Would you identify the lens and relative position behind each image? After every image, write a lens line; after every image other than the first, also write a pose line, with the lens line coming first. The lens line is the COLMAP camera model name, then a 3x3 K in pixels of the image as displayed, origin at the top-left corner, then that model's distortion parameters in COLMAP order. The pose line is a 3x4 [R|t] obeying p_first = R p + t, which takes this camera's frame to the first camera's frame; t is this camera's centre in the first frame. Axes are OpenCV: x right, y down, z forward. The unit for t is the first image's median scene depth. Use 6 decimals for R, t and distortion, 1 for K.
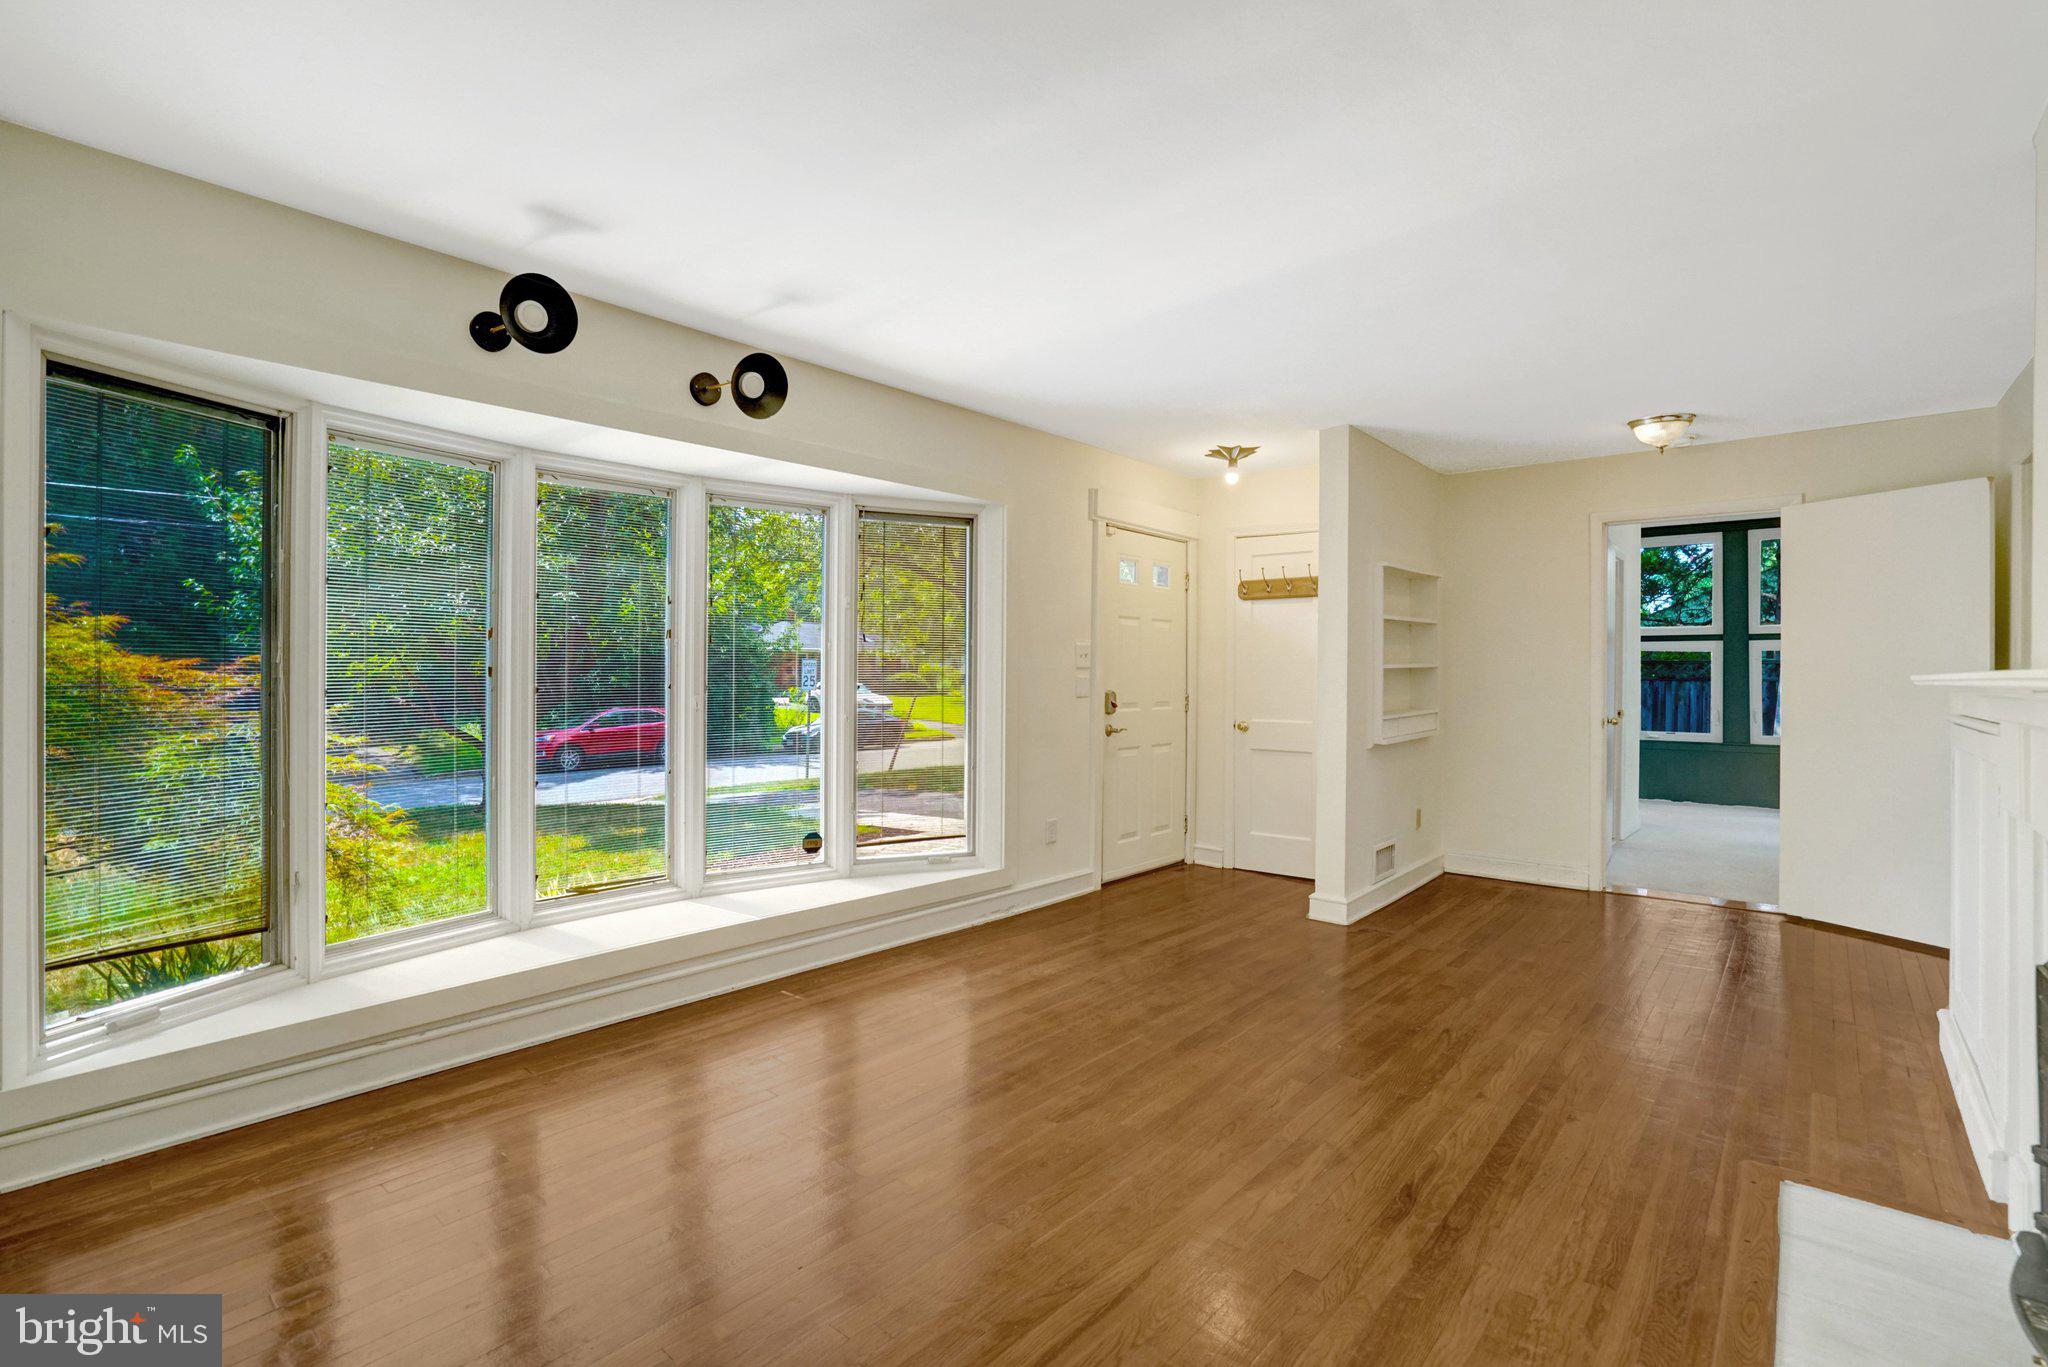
lens RADIAL K [[959.2, 0, 1030.6], [0, 959.2, 675.4], [0, 0, 1]] dist [-0.030139, 0.000529]
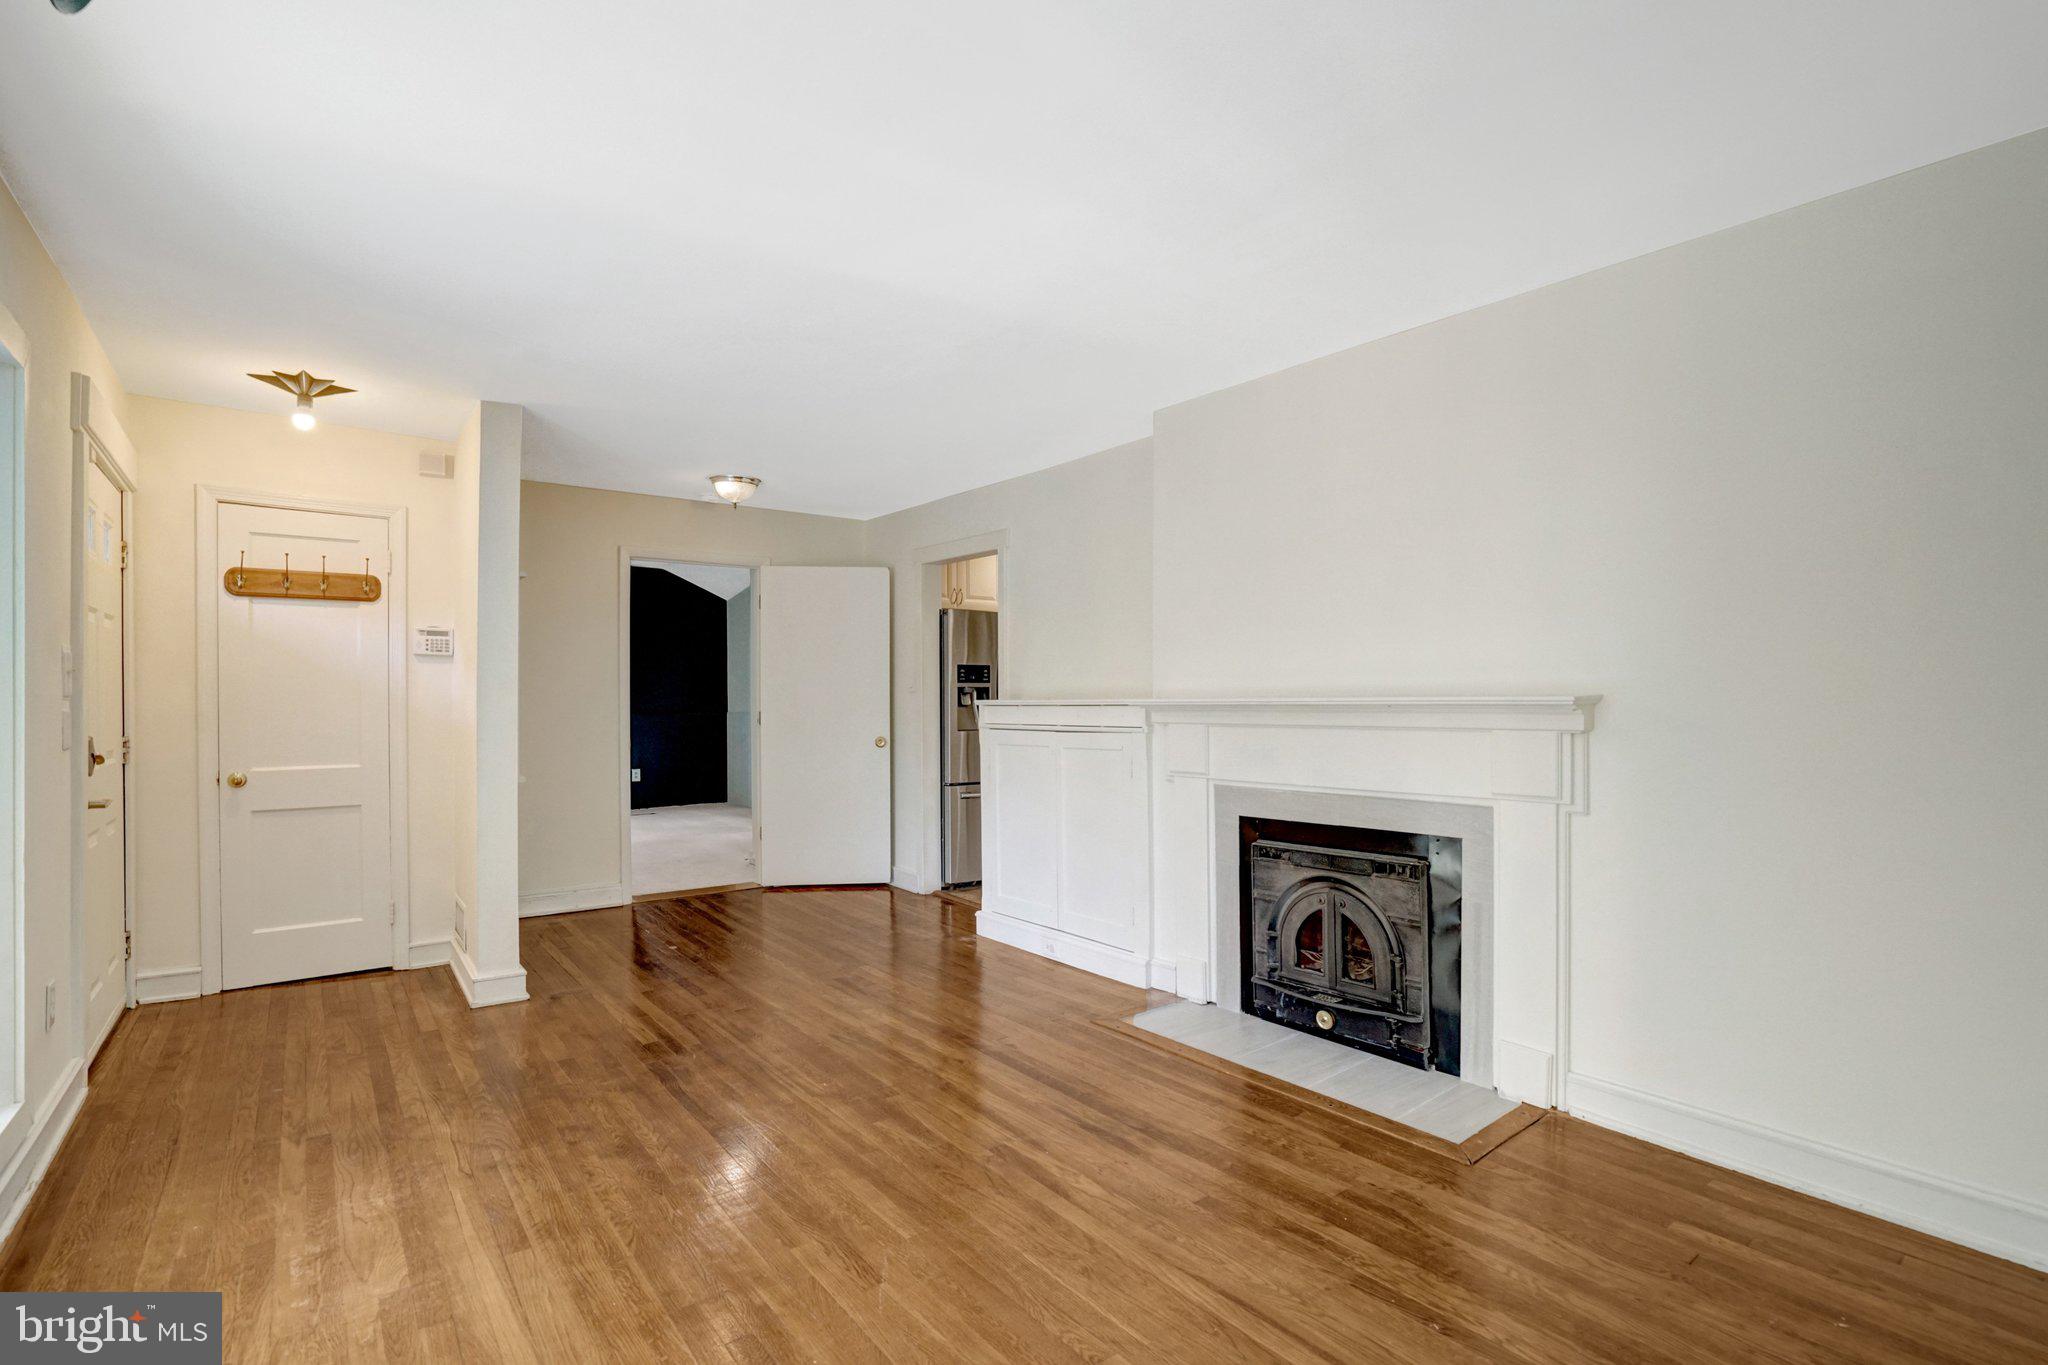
lens RADIAL K [[948.7, 0, 1017.3], [0, 948.7, 704.6], [0, 0, 1]] dist [-0.063576, 0.024015]
pose [[0.215238, -0.014526, 0.976454, -0.445480], [0.006681, 0.999888, 0.013402, -0.008510], [-0.976539, 0.003639, 0.215311, 0.472558]]
